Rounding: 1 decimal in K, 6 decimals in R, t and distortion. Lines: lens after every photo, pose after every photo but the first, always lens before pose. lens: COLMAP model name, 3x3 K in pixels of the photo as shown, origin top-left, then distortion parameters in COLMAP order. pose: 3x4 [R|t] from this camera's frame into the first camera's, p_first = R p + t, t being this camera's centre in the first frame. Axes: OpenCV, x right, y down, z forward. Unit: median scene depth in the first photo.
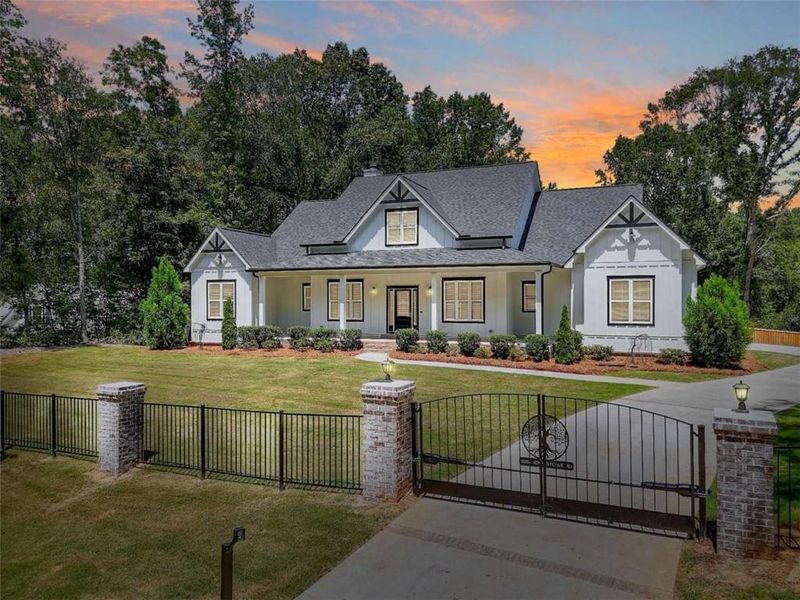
lens RADIAL K [[633.7, 0, 400.0], [0, 633.7, 300.0], [0, 0, 1]] dist [0.011544, 0.005330]
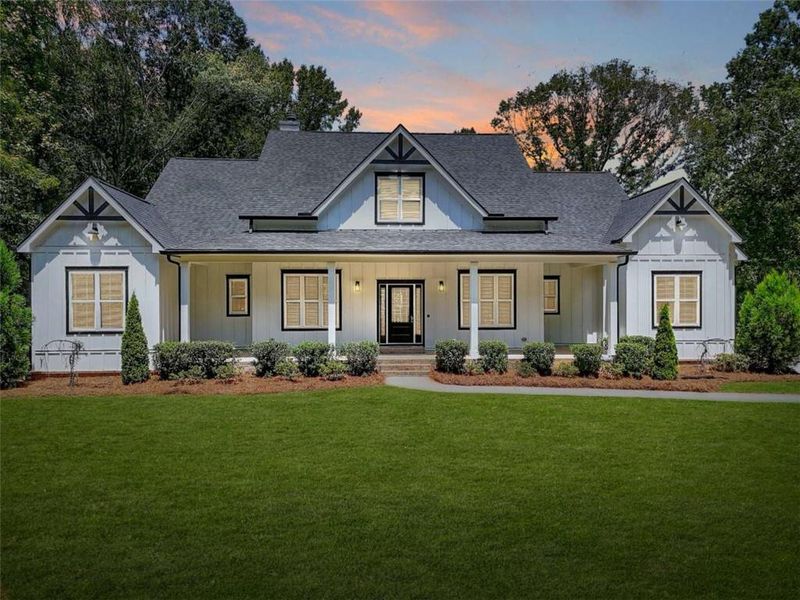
lens RADIAL K [[633.7, 0, 400.0], [0, 633.7, 300.0], [0, 0, 1]] dist [0.011544, 0.005330]
pose [[0.889825, 0.001228, 0.456300, -0.324758], [0.003497, 0.999949, -0.009511, 0.007201], [-0.456288, 0.010059, 0.889775, 0.357697]]
